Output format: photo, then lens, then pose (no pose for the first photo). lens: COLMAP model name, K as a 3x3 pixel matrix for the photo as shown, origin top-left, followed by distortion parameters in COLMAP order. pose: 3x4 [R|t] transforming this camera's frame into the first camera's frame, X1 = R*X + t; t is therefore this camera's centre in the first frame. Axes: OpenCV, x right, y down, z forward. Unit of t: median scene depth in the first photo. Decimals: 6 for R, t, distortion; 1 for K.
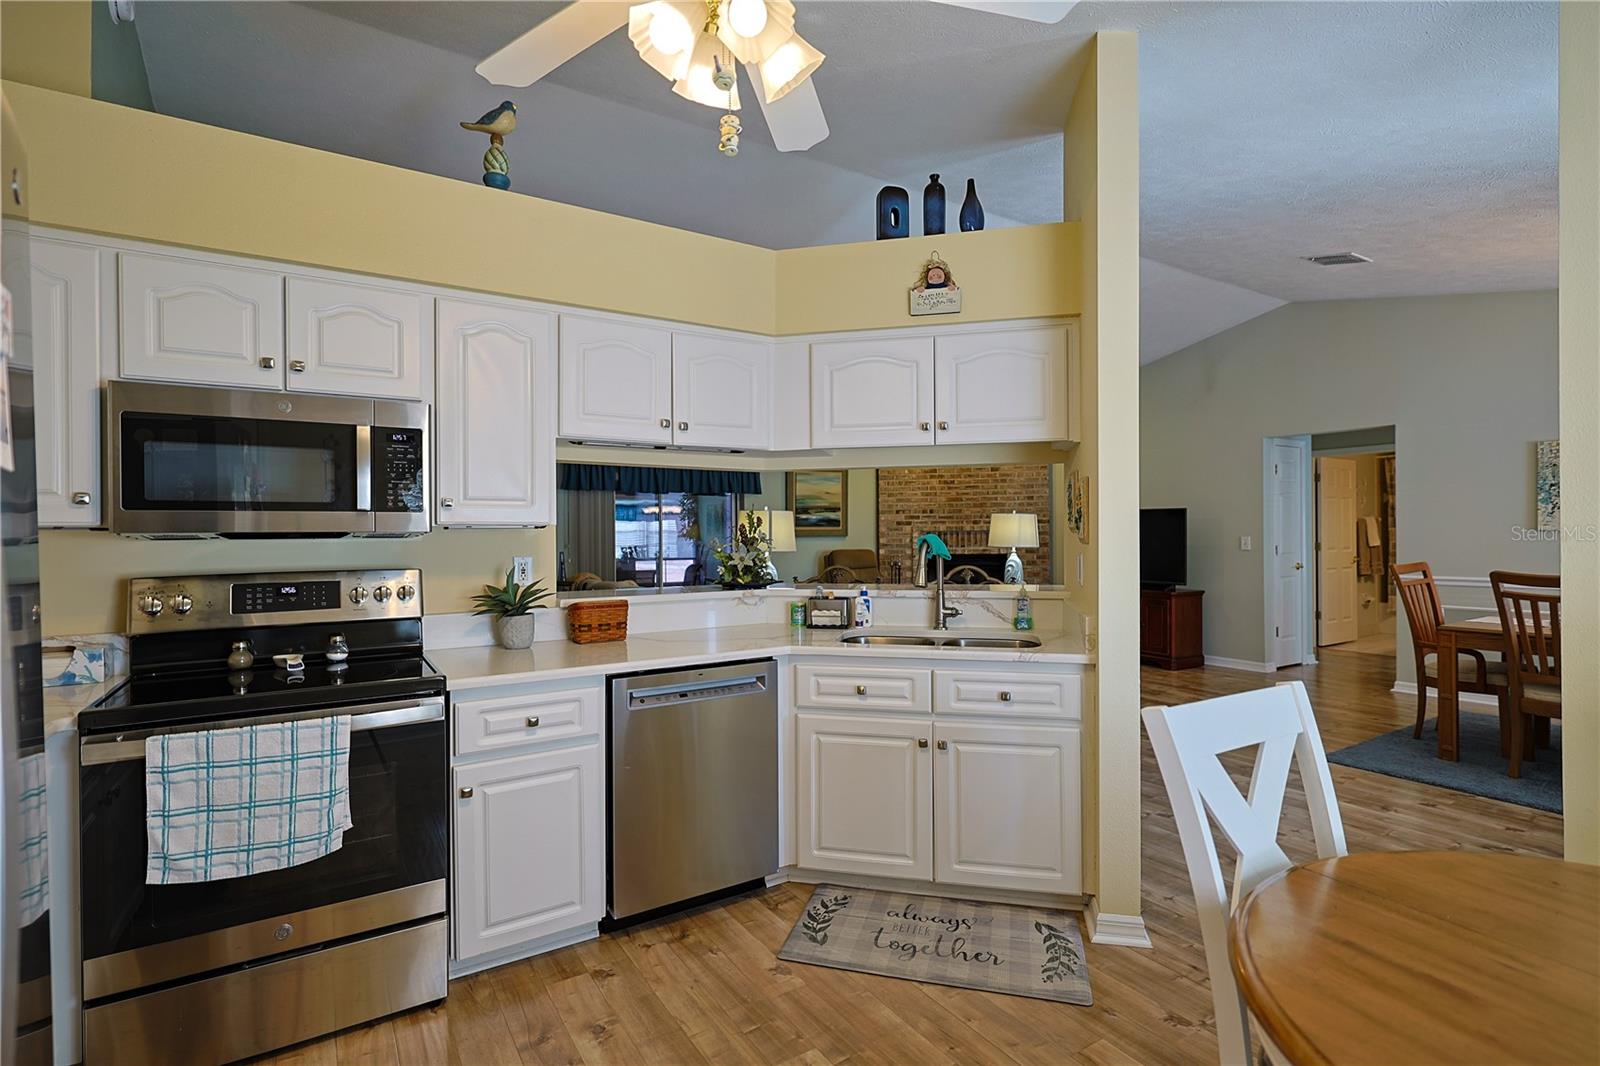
lens RADIAL K [[764.8, 0, 804.4], [0, 764.8, 529.7], [0, 0, 1]] dist [-0.002054, -0.000311]
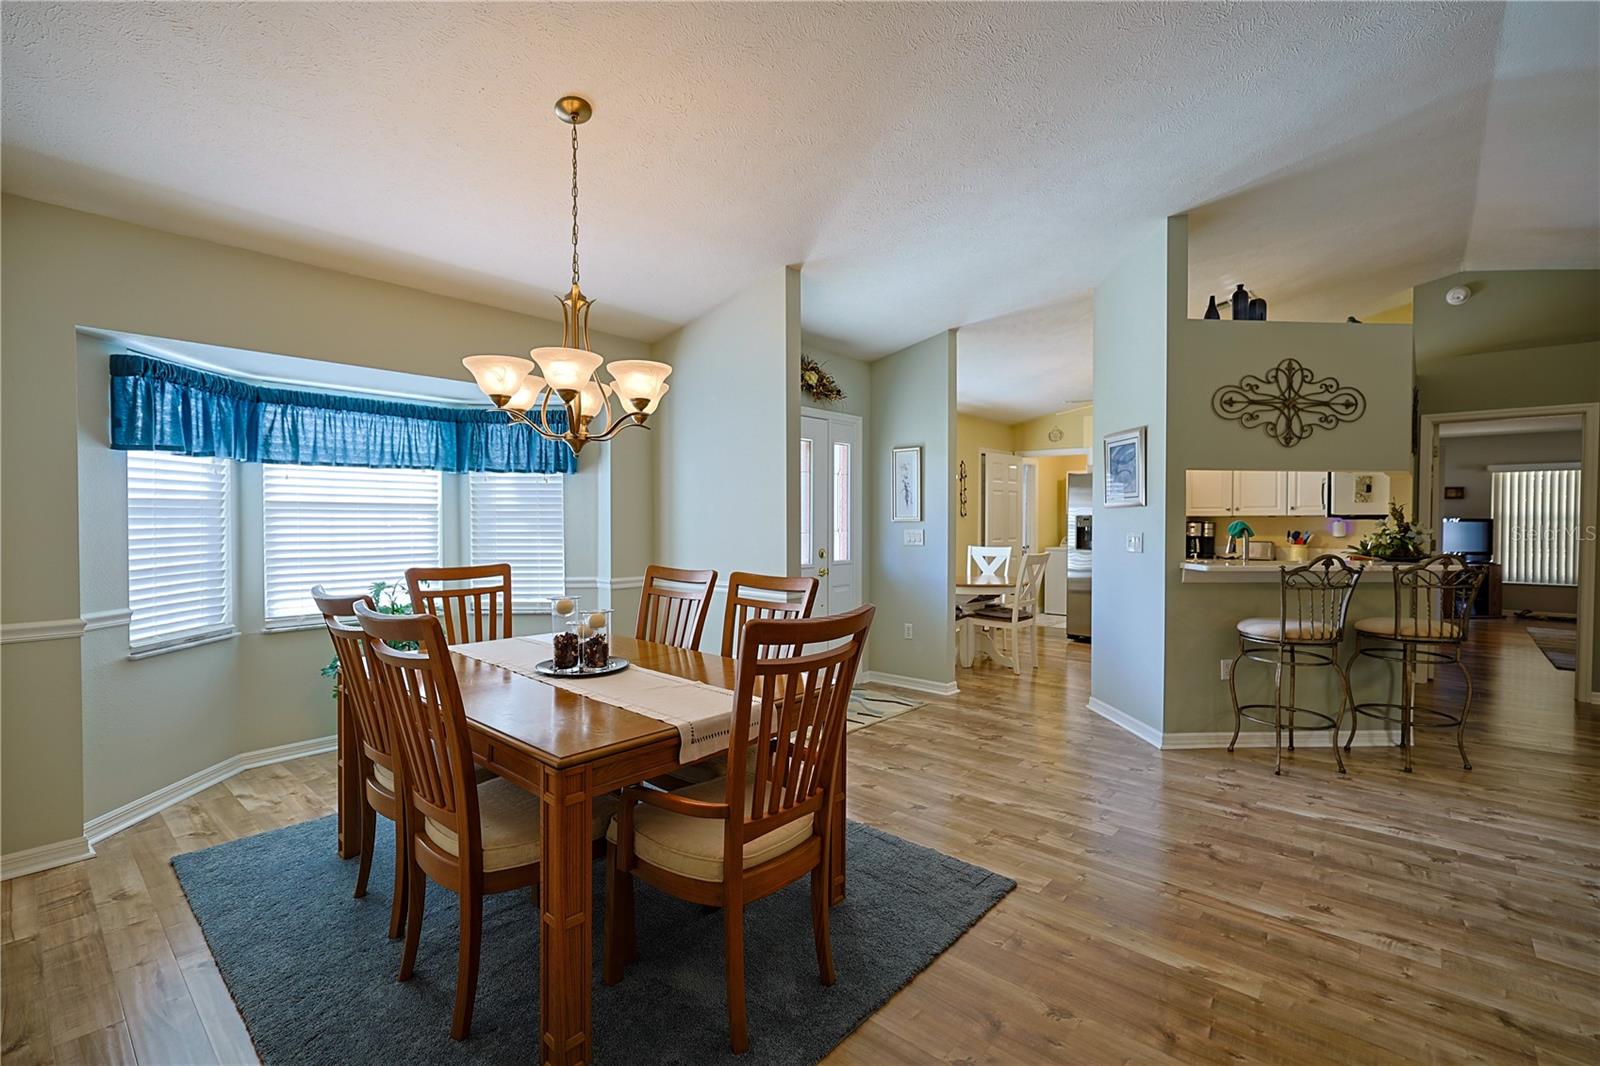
lens RADIAL K [[709.7, 0, 799.7], [0, 709.7, 532.8], [0, 0, 1]] dist [0.003696, -0.001046]
pose [[-0.959755, 0.013987, -0.280490, 0.549944], [0.007916, 0.999709, 0.022767, -0.004069], [0.280727, 0.019631, -0.959587, 0.825020]]
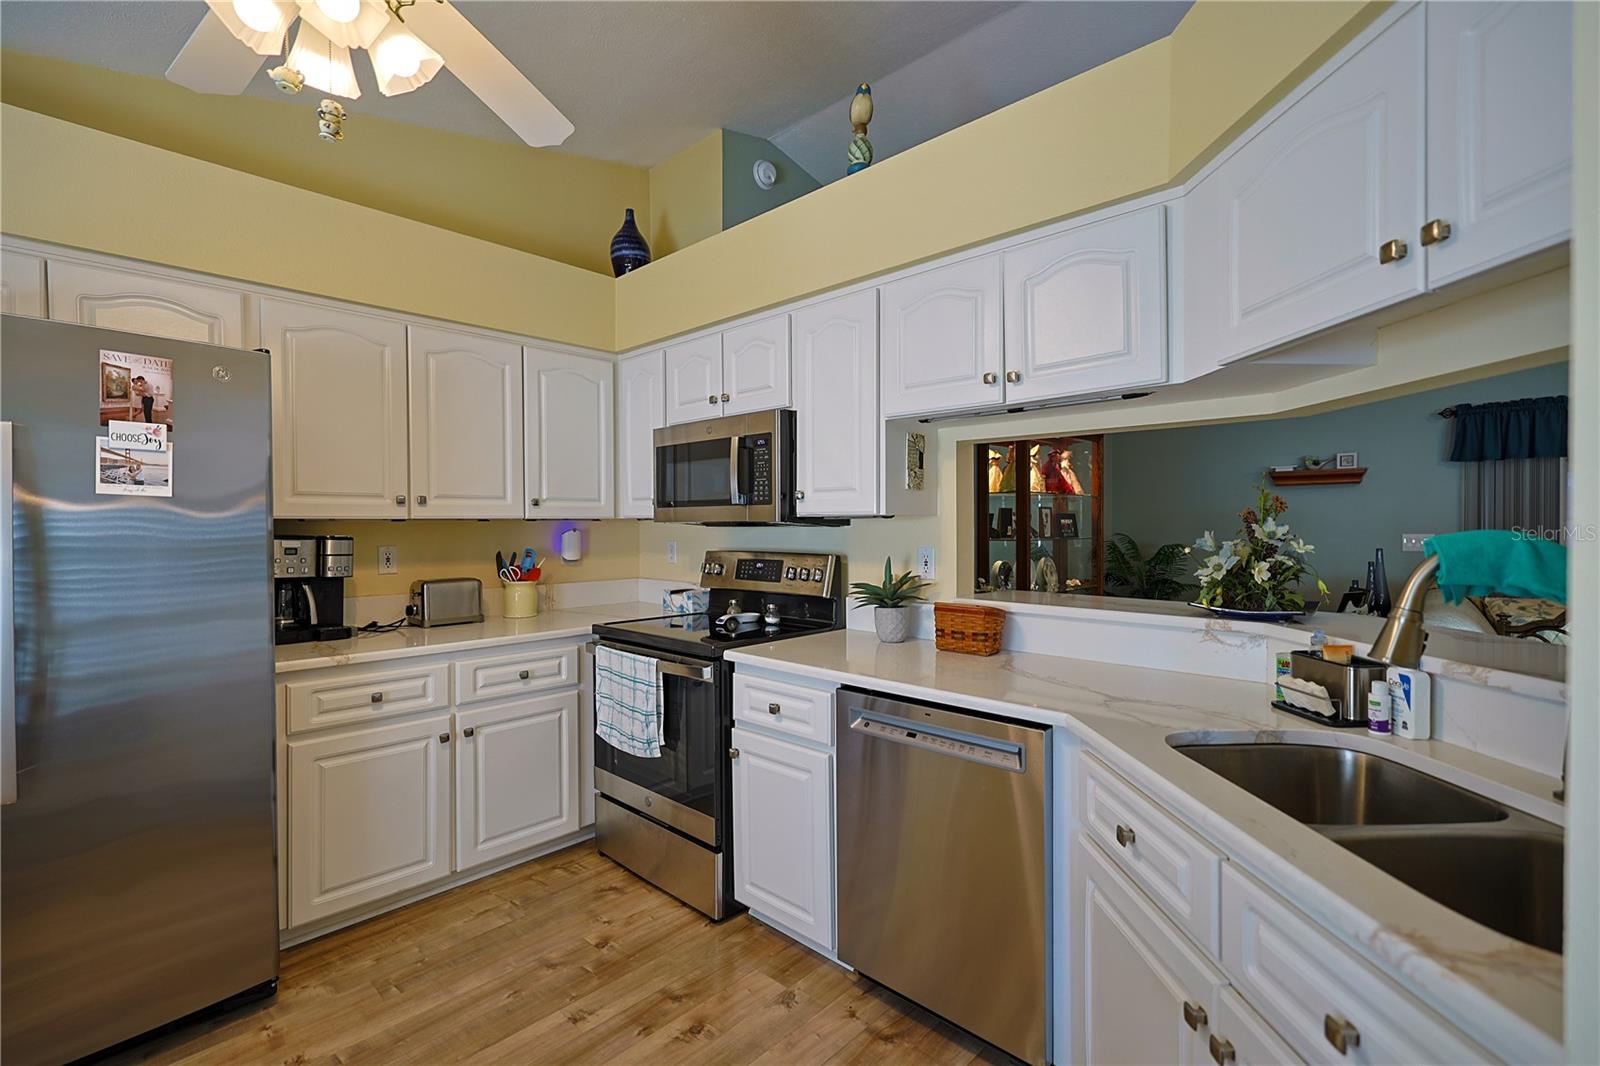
lens RADIAL K [[709.7, 0, 802.6], [0, 709.7, 529.7], [0, 0, 1]] dist [0.003696, -0.001046]
pose [[0.245940, 0.014285, -0.969180, 0.161985], [0.001367, 0.999885, 0.015085, -0.000315], [0.969284, -0.005035, 0.245893, 0.230231]]
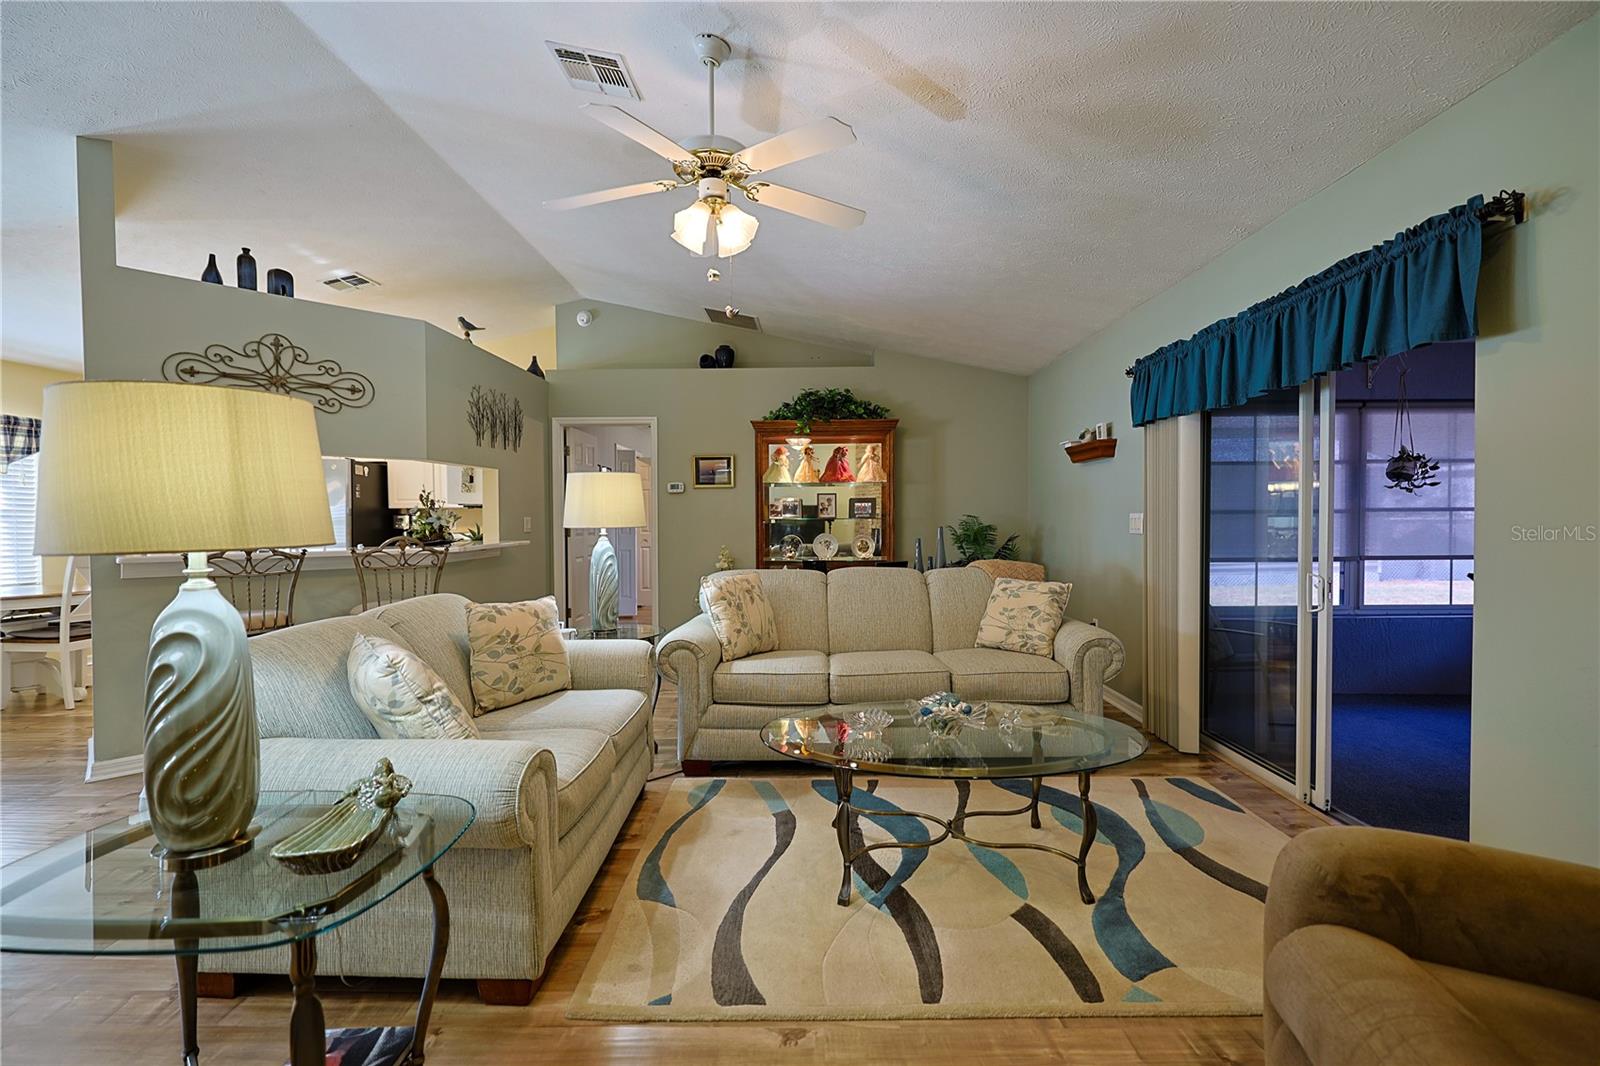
lens RADIAL K [[709.7, 0, 807.9], [0, 709.7, 530.5], [0, 0, 1]] dist [0.003696, -0.001046]
pose [[-0.545116, 0.027886, -0.837897, 0.275463], [0.012076, 0.999604, 0.025411, 0.010307], [0.838274, 0.003734, -0.545237, 0.996834]]
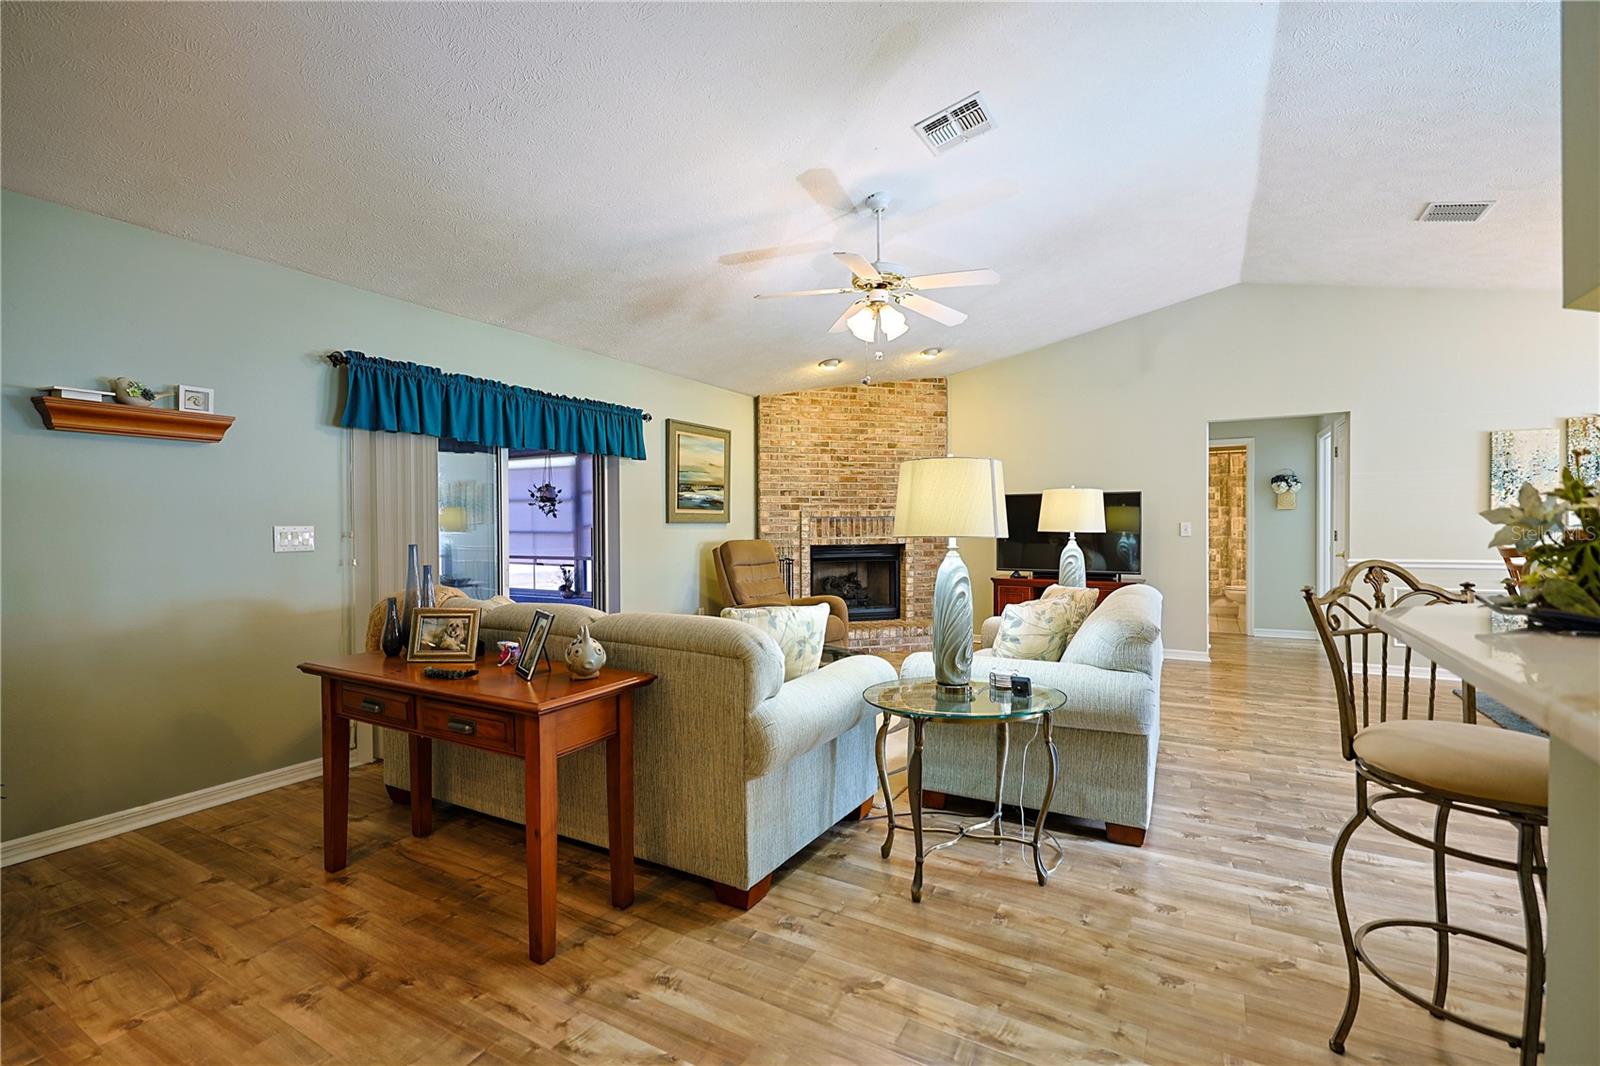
lens RADIAL K [[709.7, 0, 804.9], [0, 709.7, 528.4], [0, 0, 1]] dist [0.003696, -0.001046]
pose [[0.881976, 0.000460, 0.471294, -0.242824], [-0.002503, 0.999990, 0.003708, 0.013051], [-0.471288, -0.004450, 0.881968, 0.389031]]
